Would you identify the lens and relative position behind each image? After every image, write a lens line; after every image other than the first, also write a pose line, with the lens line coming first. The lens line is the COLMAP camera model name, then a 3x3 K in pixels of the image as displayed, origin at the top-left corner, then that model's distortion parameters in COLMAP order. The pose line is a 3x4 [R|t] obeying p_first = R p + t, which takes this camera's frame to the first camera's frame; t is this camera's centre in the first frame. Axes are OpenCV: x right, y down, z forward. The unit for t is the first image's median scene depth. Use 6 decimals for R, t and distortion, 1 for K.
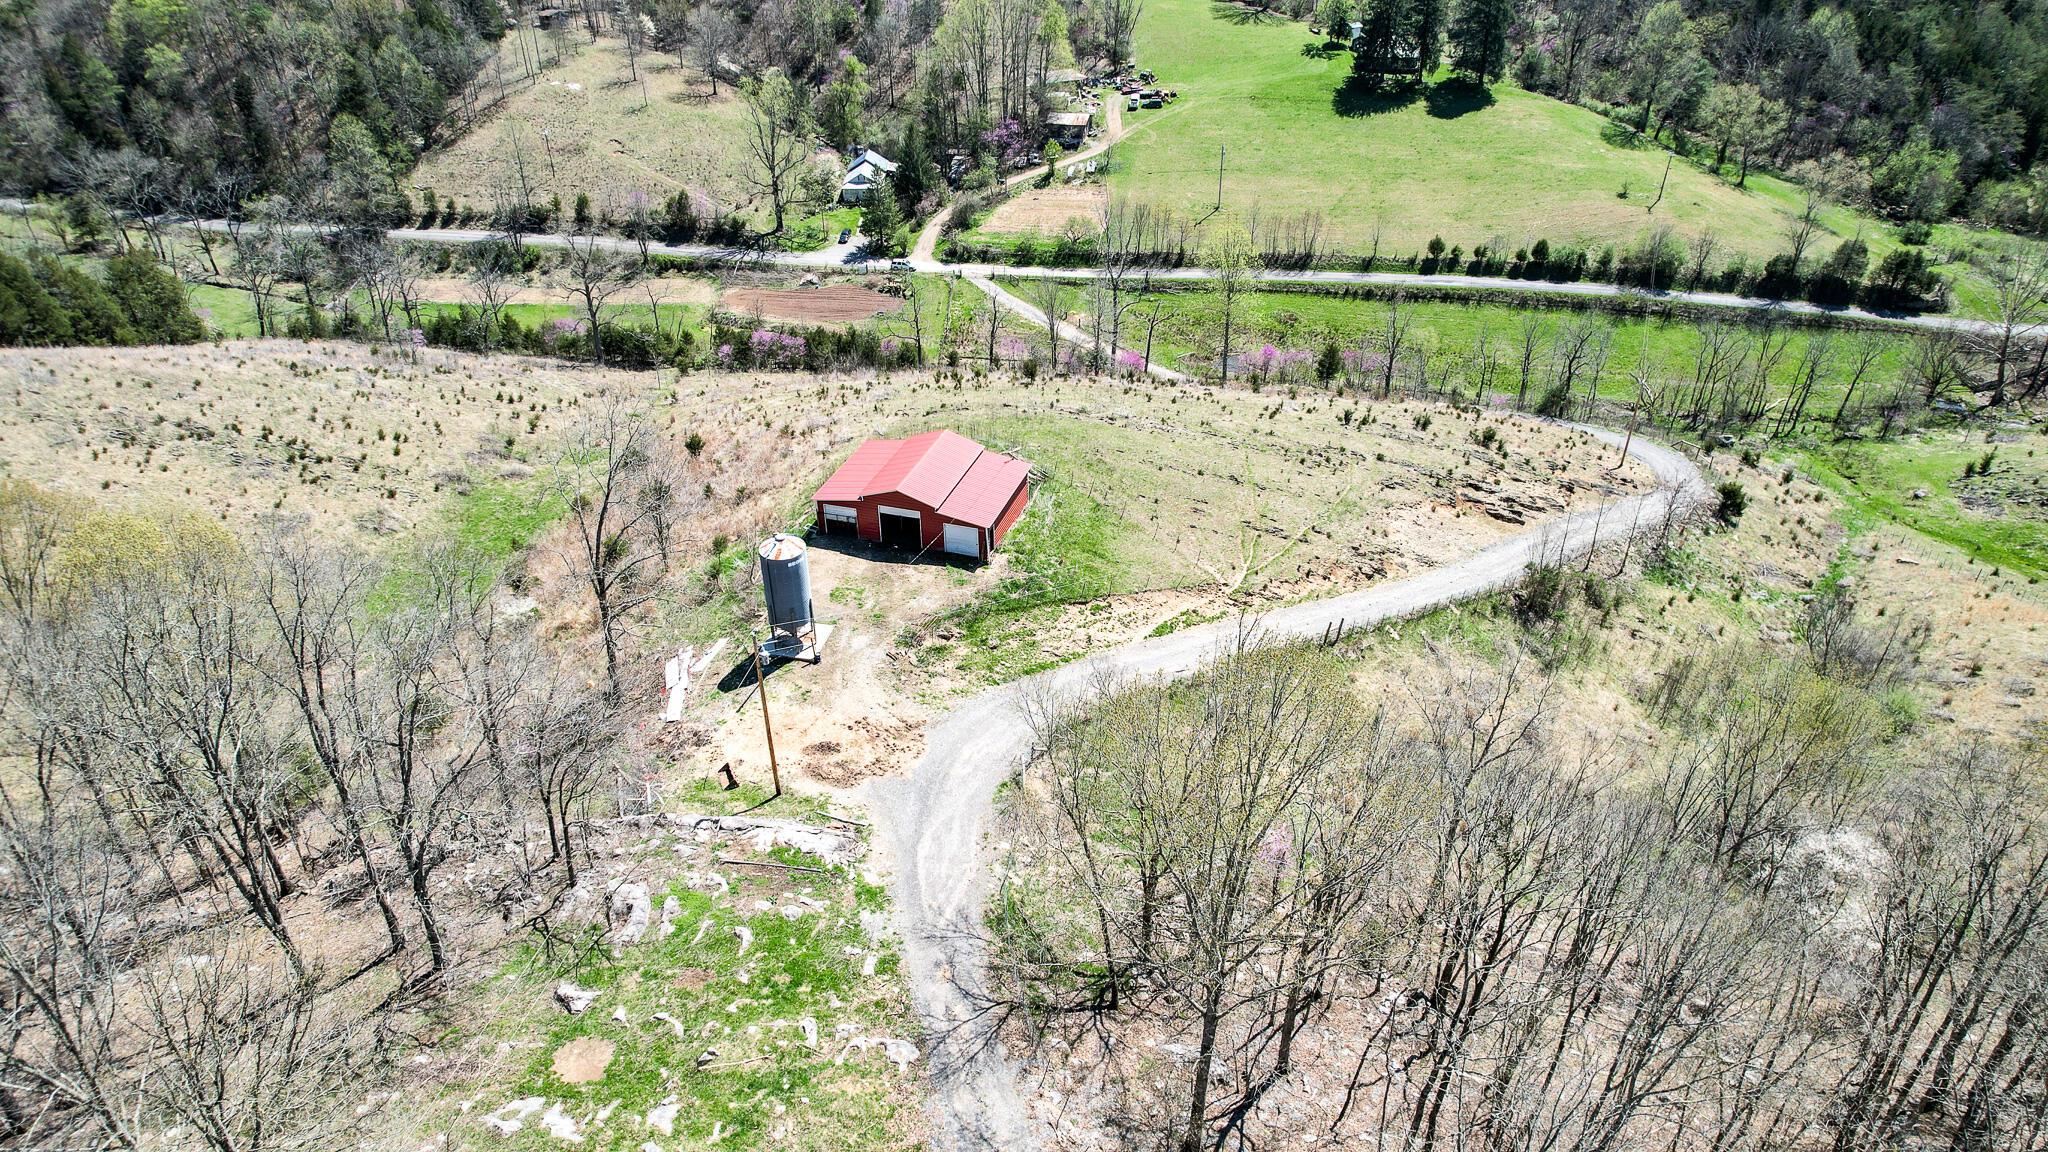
lens RADIAL K [[1307.5, 0, 1022.8], [0, 1307.5, 582.8], [0, 0, 1]] dist [-0.079694, 0.074354]
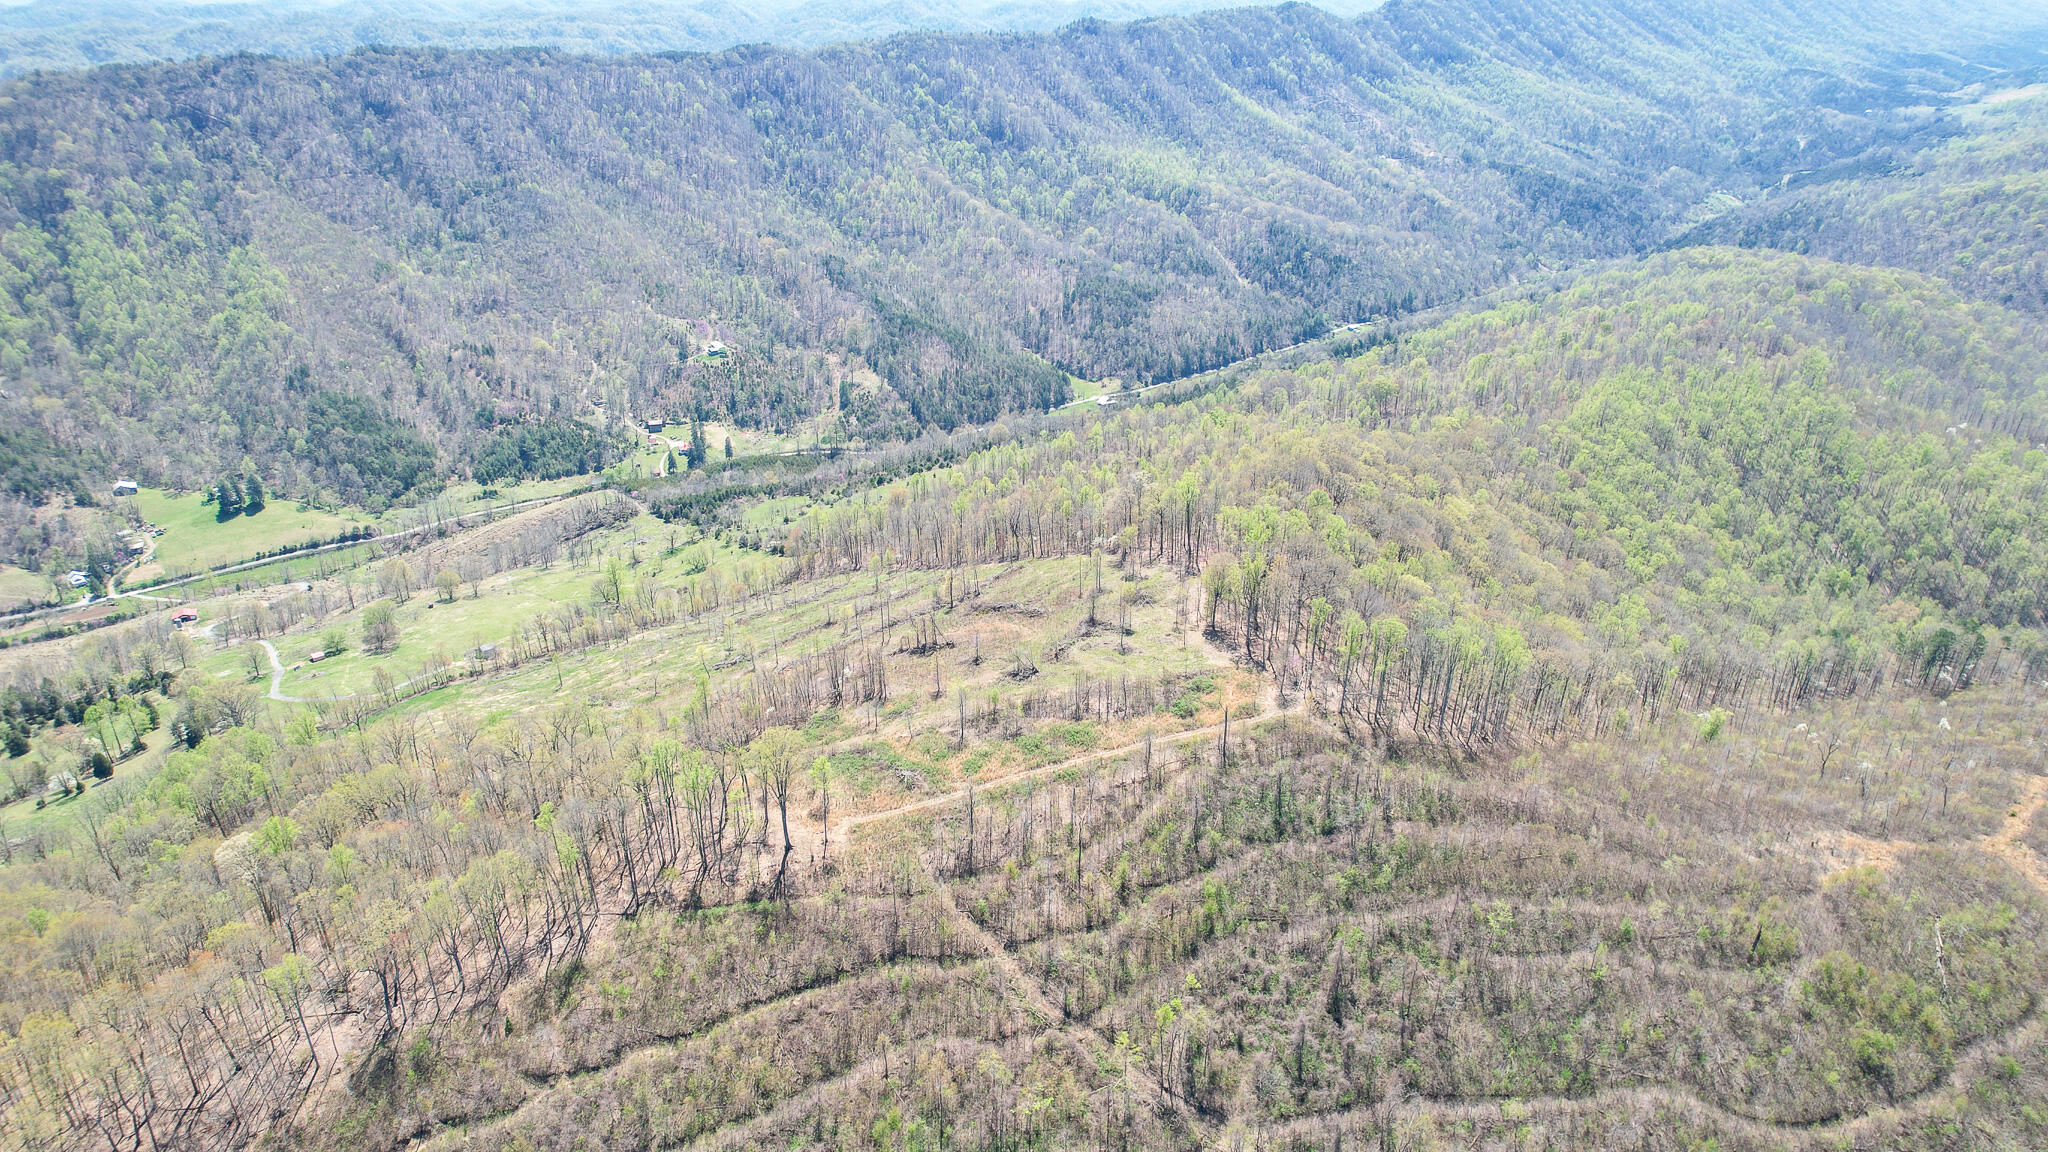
lens RADIAL K [[1307.5, 0, 1023.4], [0, 1307.5, 589.9], [0, 0, 1]] dist [-0.079694, 0.074354]
pose [[0.699387, -0.305139, 0.646334, -0.628788], [0.380740, 0.924360, 0.024405, 0.653549], [-0.604892, 0.229017, 0.762664, -3.442056]]
